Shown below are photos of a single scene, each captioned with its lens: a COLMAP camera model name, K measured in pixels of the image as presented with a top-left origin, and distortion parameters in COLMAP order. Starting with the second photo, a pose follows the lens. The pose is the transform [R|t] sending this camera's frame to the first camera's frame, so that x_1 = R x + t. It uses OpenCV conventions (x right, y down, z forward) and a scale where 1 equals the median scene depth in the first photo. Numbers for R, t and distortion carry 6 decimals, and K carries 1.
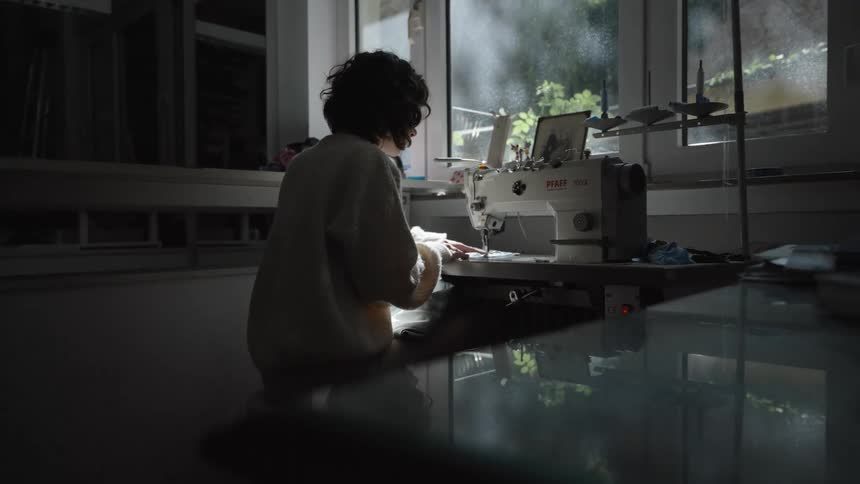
lens RADIAL K [[658.4, 0, 430.0], [0, 658.4, 242.0], [0, 0, 1]] dist [0.003732, 0.003272]
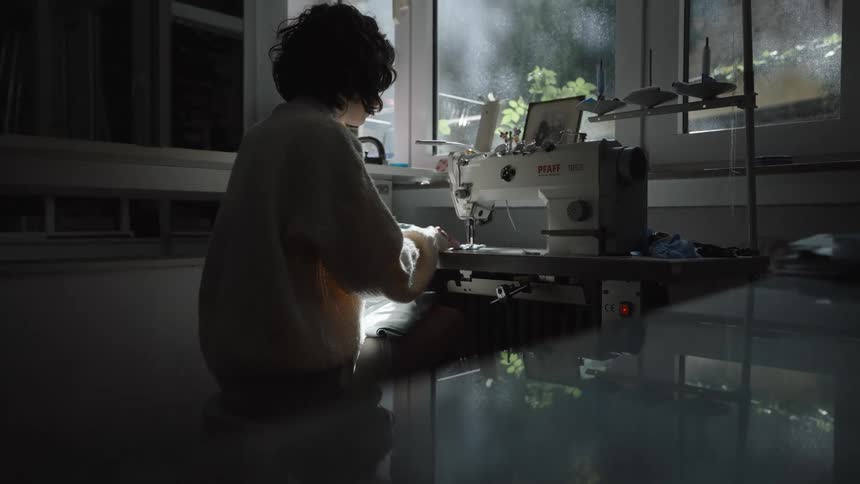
lens RADIAL K [[637.4, 0, 430.0], [0, 637.4, 242.0], [0, 0, 1]] dist [-0.003193, -0.003158]
pose [[0.999816, 0.012837, 0.014250, 0.014466], [-0.012864, 0.999916, 0.001785, 0.011816], [-0.014226, -0.001968, 0.999897, 0.108147]]
